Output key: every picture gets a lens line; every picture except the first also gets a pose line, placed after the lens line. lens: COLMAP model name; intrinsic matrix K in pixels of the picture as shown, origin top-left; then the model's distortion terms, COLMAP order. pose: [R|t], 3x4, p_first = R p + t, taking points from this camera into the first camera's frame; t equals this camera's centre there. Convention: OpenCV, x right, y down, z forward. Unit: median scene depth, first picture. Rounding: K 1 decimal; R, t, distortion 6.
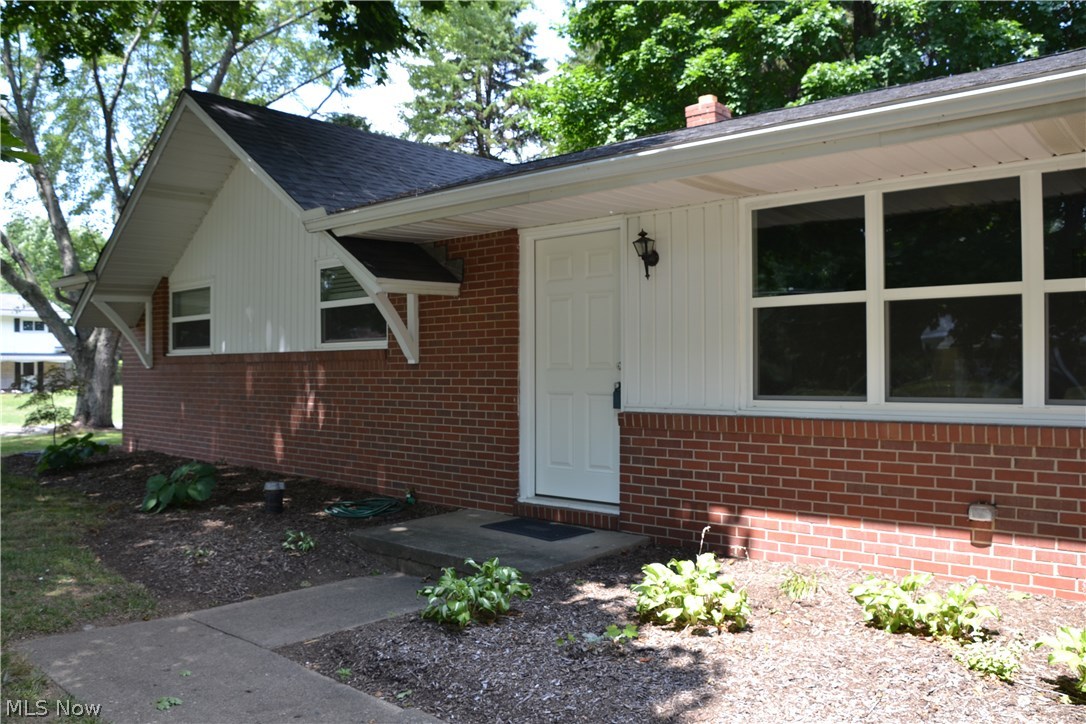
lens RADIAL K [[852.1, 0, 543.0], [0, 852.1, 362.0], [0, 0, 1]] dist [-0.149683, 0.098659]
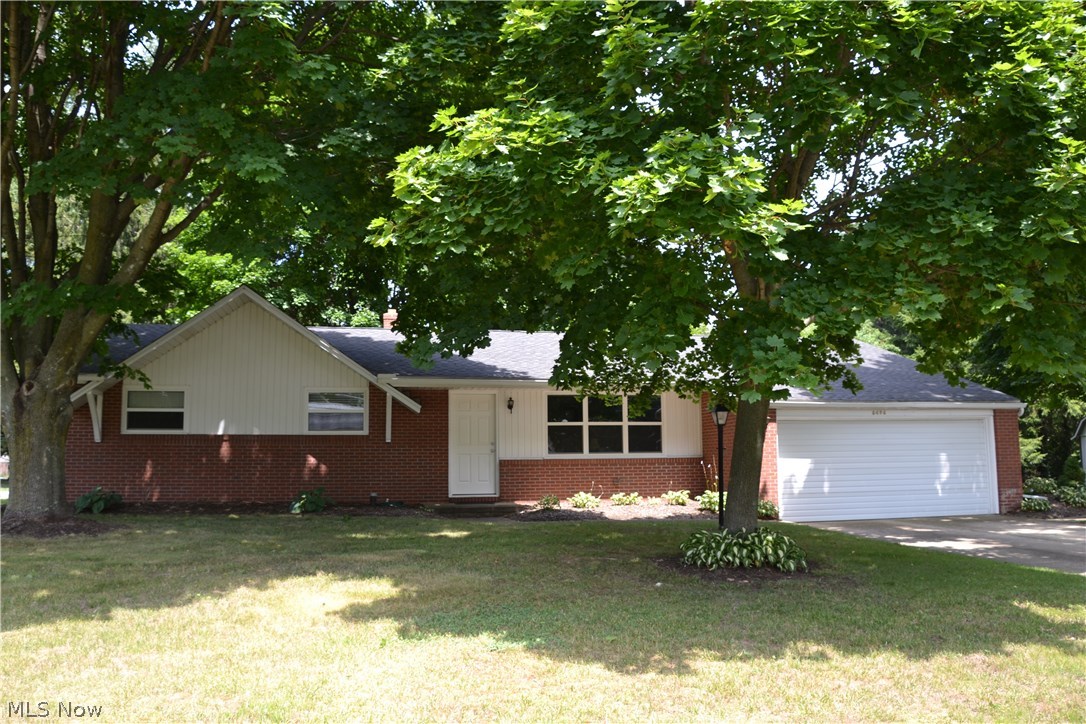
lens RADIAL K [[852.1, 0, 543.0], [0, 852.1, 362.0], [0, 0, 1]] dist [-0.149683, 0.098659]
pose [[0.599891, 0.088179, 0.795208, -1.781006], [-0.000430, 0.993943, -0.109893, 0.039103], [-0.800082, 0.065582, 0.596296, -0.700630]]
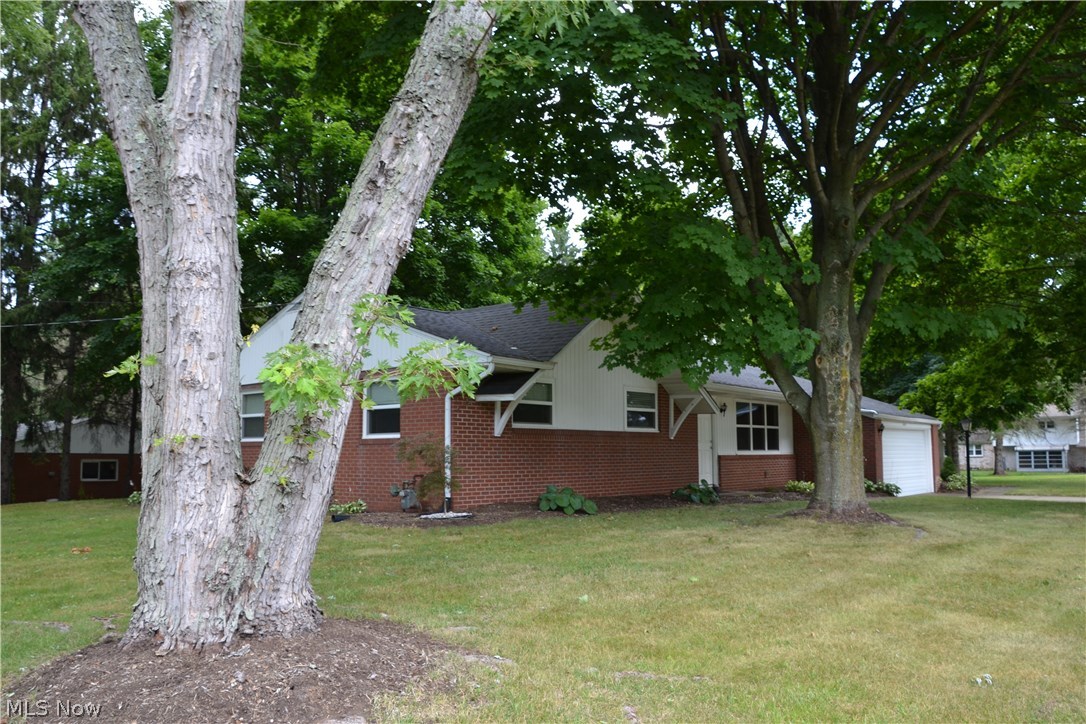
lens RADIAL K [[852.1, 0, 543.0], [0, 852.1, 362.0], [0, 0, 1]] dist [-0.149683, 0.098659]
pose [[-0.015697, 0.119866, 0.992666, -2.742658], [0.001523, 0.992790, -0.119857, 0.077645], [-0.999876, -0.000370, -0.015767, 1.476046]]
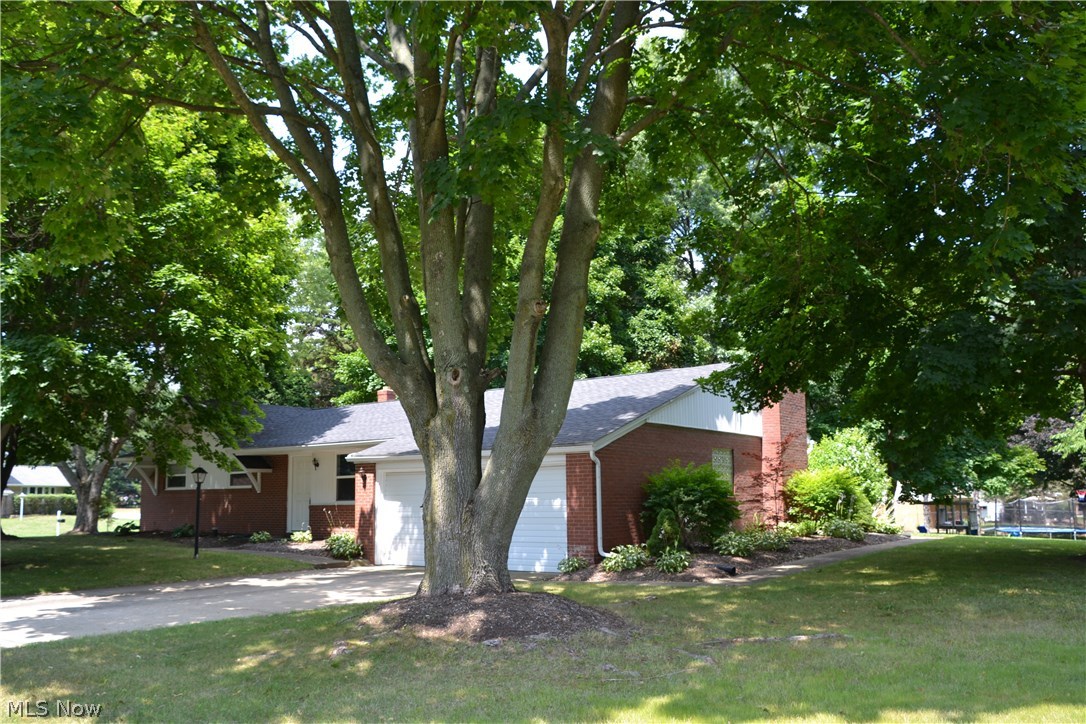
lens RADIAL K [[852.1, 0, 543.0], [0, 852.1, 362.0], [0, 0, 1]] dist [-0.149683, 0.098659]
pose [[0.992203, 0.007756, 0.124393, 0.554824], [0.011949, 0.987545, -0.156881, 0.023414], [-0.124060, 0.157144, 0.979752, -2.476509]]
